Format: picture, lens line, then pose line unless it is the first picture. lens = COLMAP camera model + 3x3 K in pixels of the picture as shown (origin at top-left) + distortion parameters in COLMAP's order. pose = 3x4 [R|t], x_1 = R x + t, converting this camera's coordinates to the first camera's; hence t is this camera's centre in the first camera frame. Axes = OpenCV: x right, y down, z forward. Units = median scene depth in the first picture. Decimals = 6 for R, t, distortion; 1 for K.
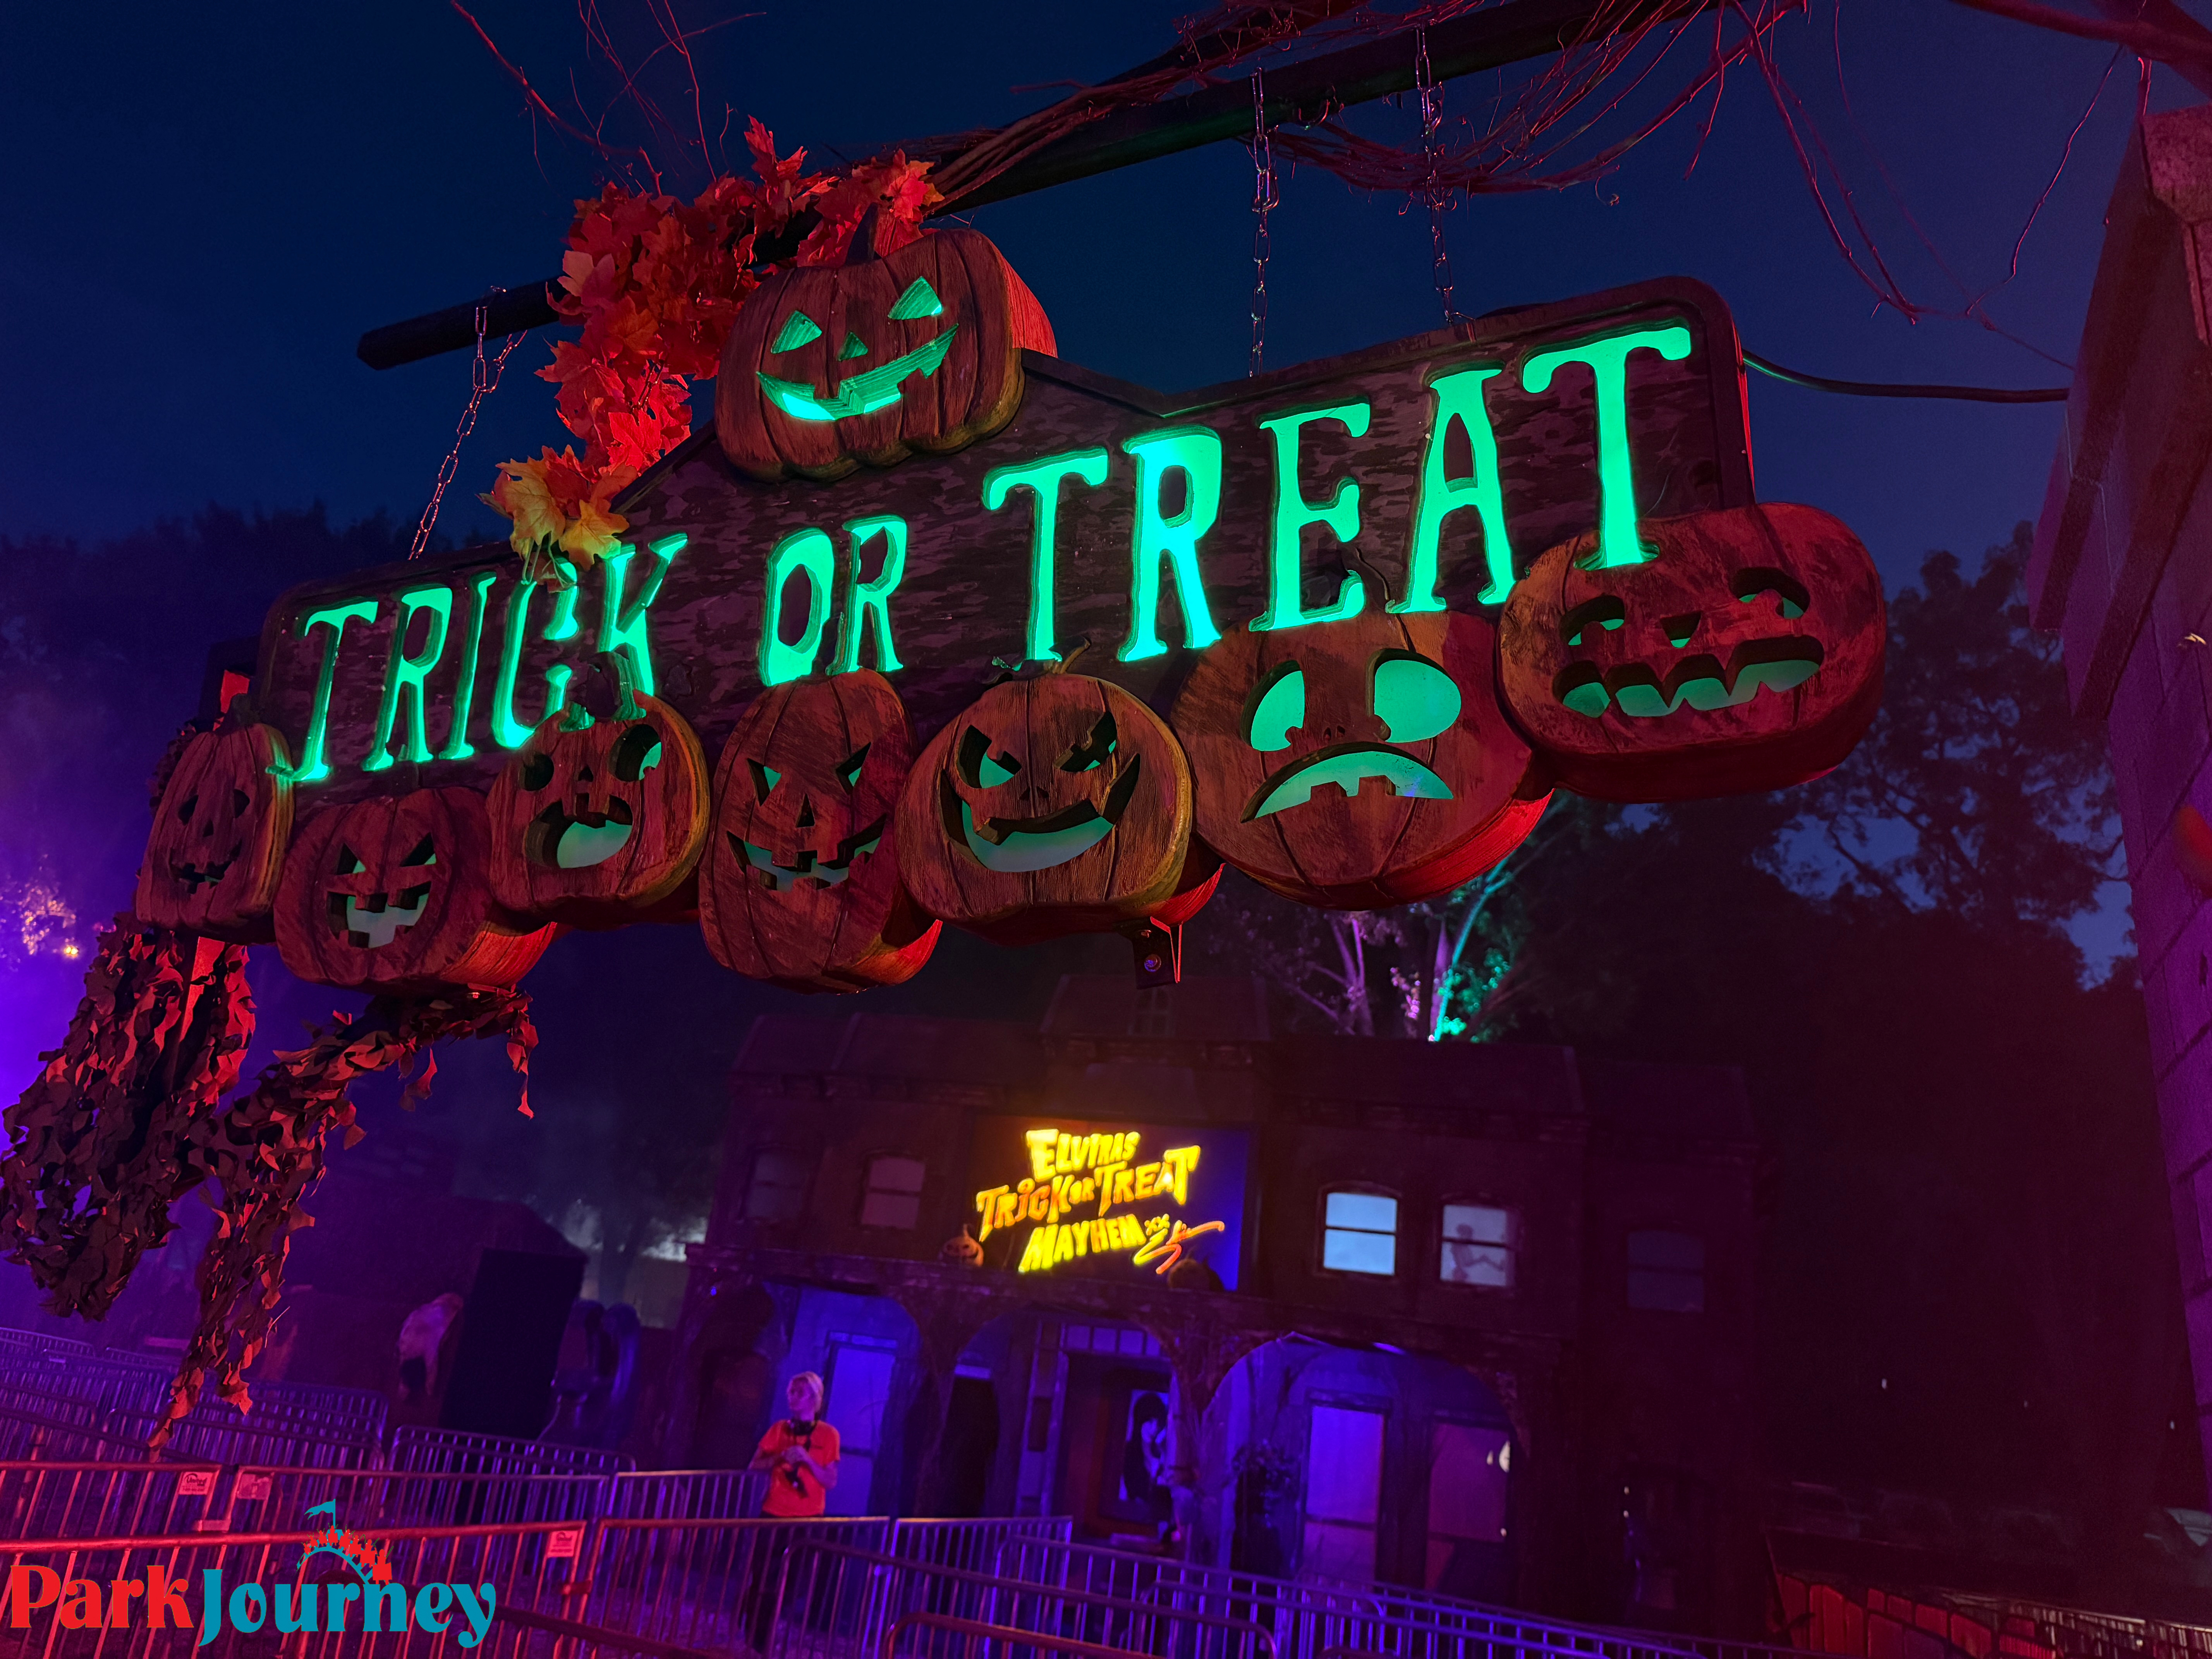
lens RADIAL K [[1545.2, 0, 1105.5], [0, 1545.2, 819.0], [0, 0, 1]] dist [0.028331, -0.004201]
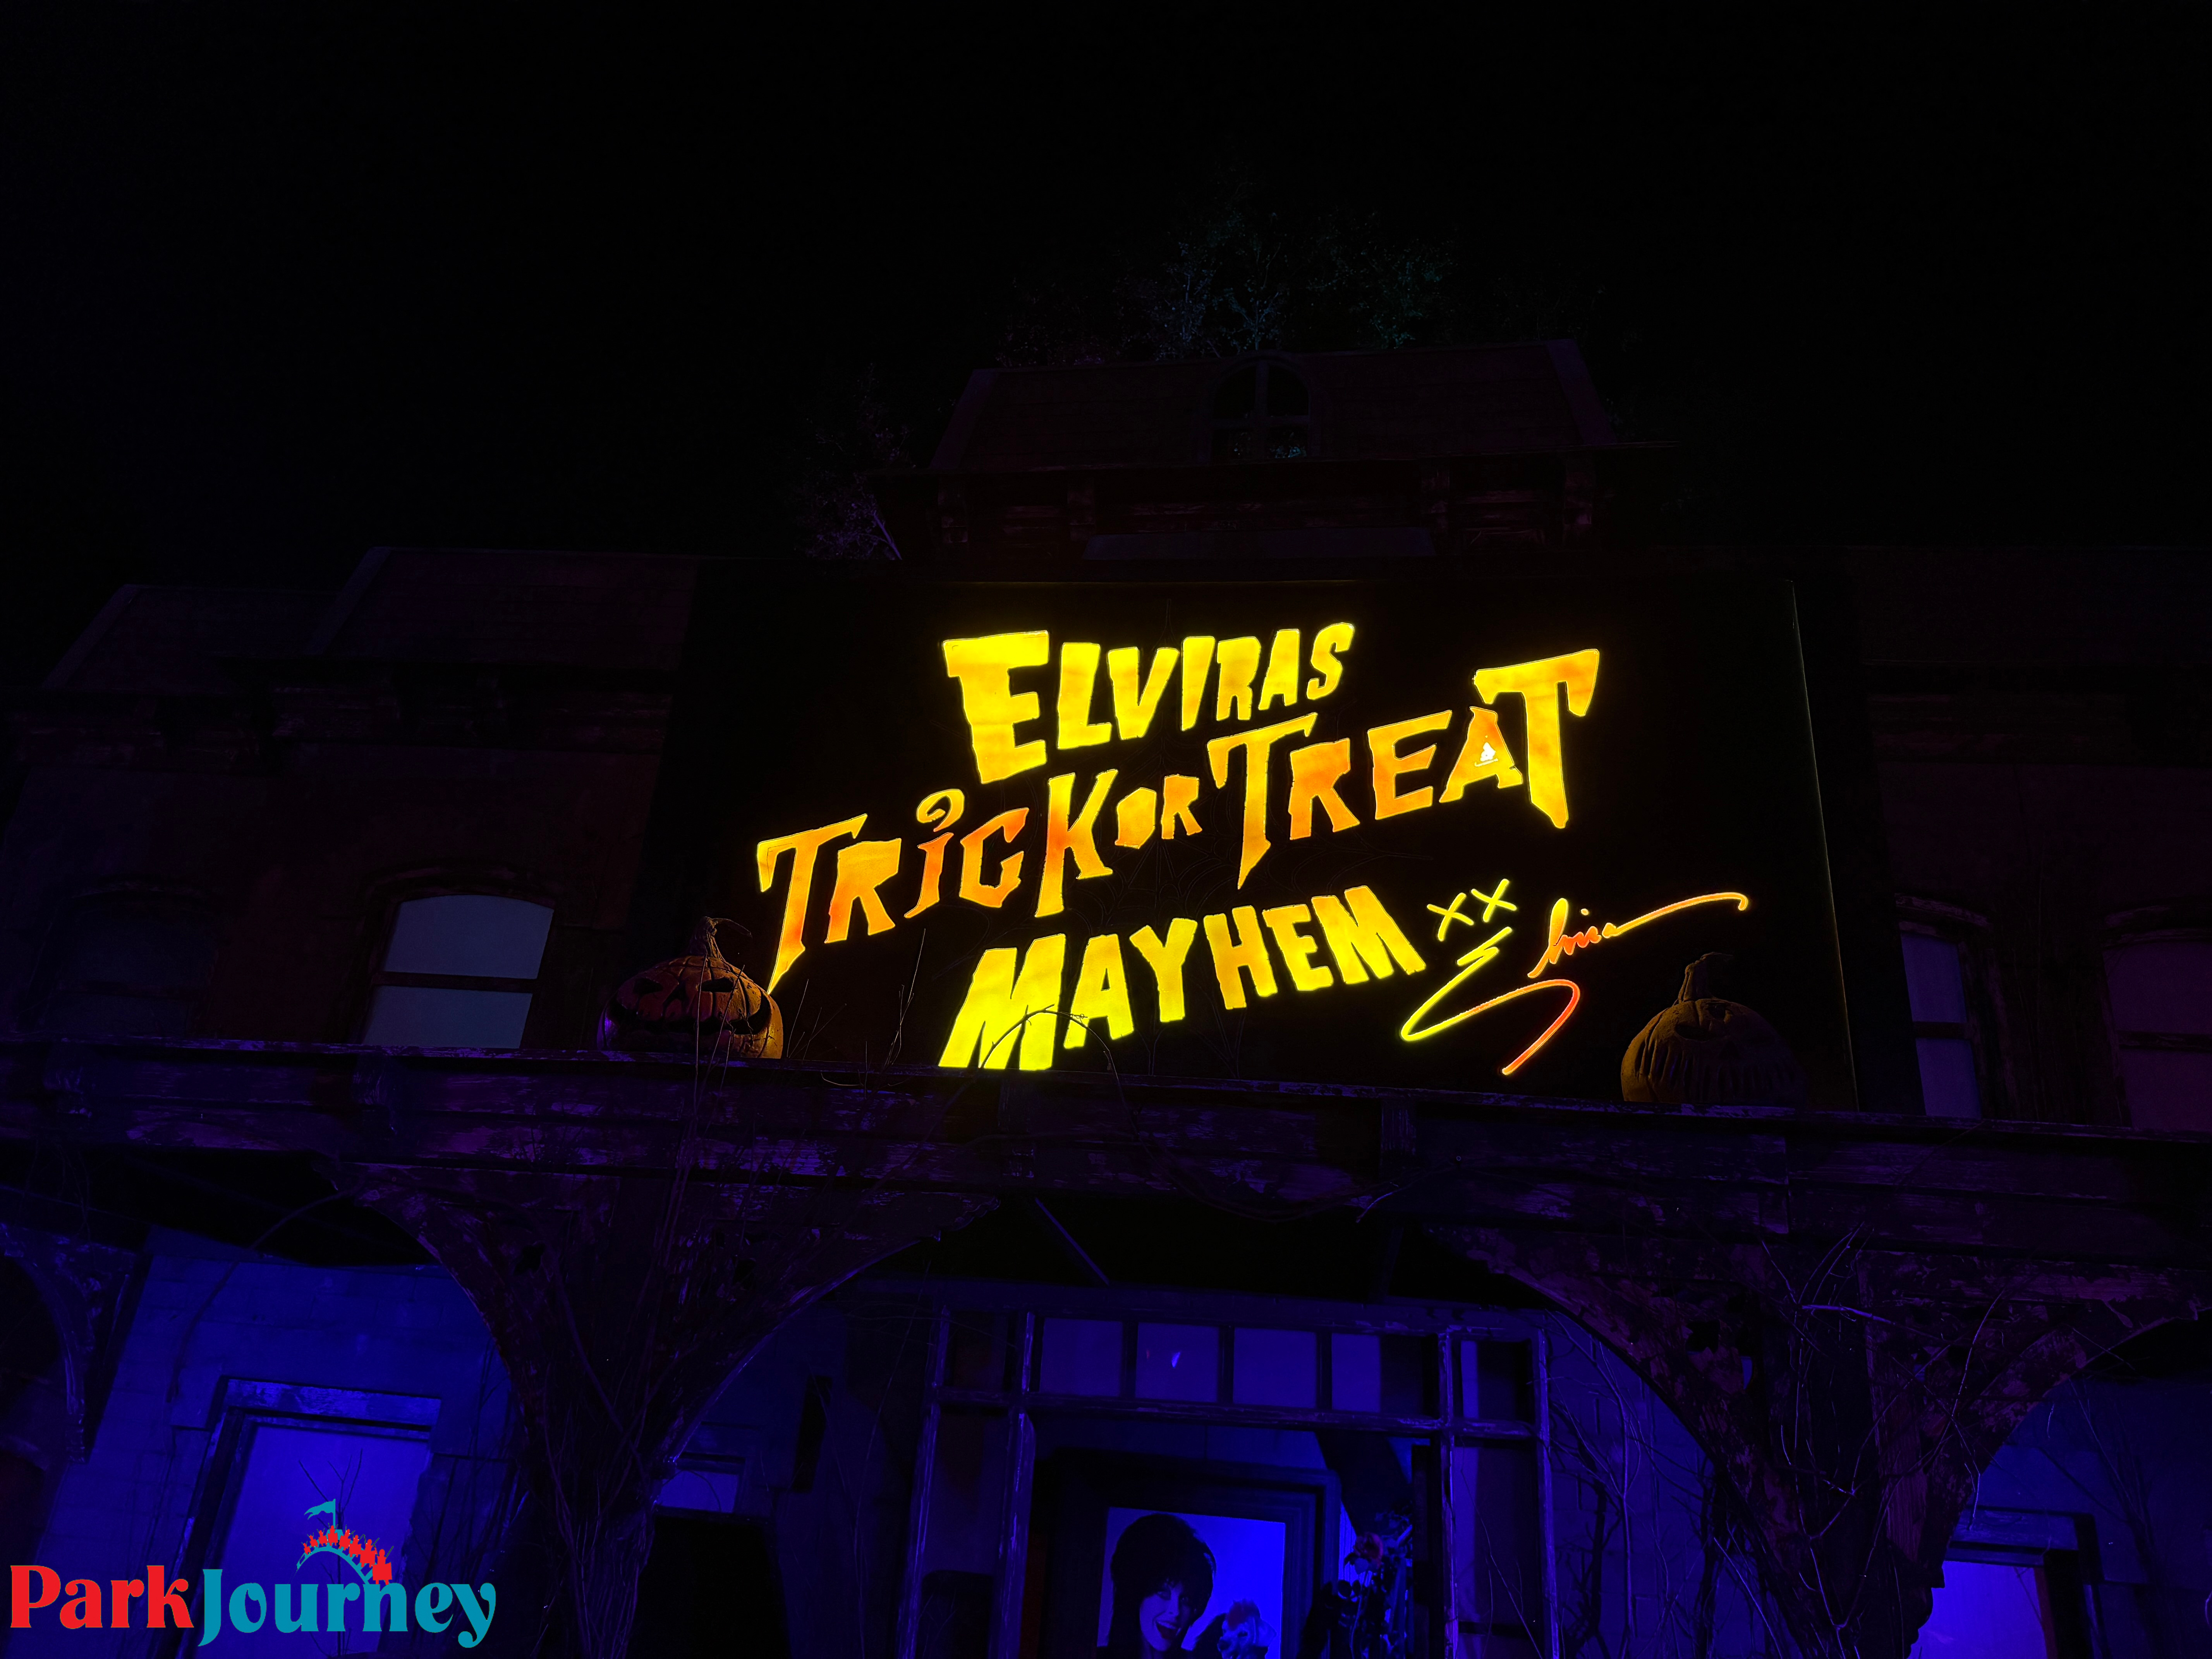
lens RADIAL K [[1545.2, 0, 1113.9], [0, 1545.2, 842.8], [0, 0, 1]] dist [0.028331, -0.004201]
pose [[0.974358, 0.044299, 0.220600, -0.082817], [-0.040078, 0.998918, -0.023575, 0.252111], [-0.221406, 0.014129, 0.975079, 0.734466]]
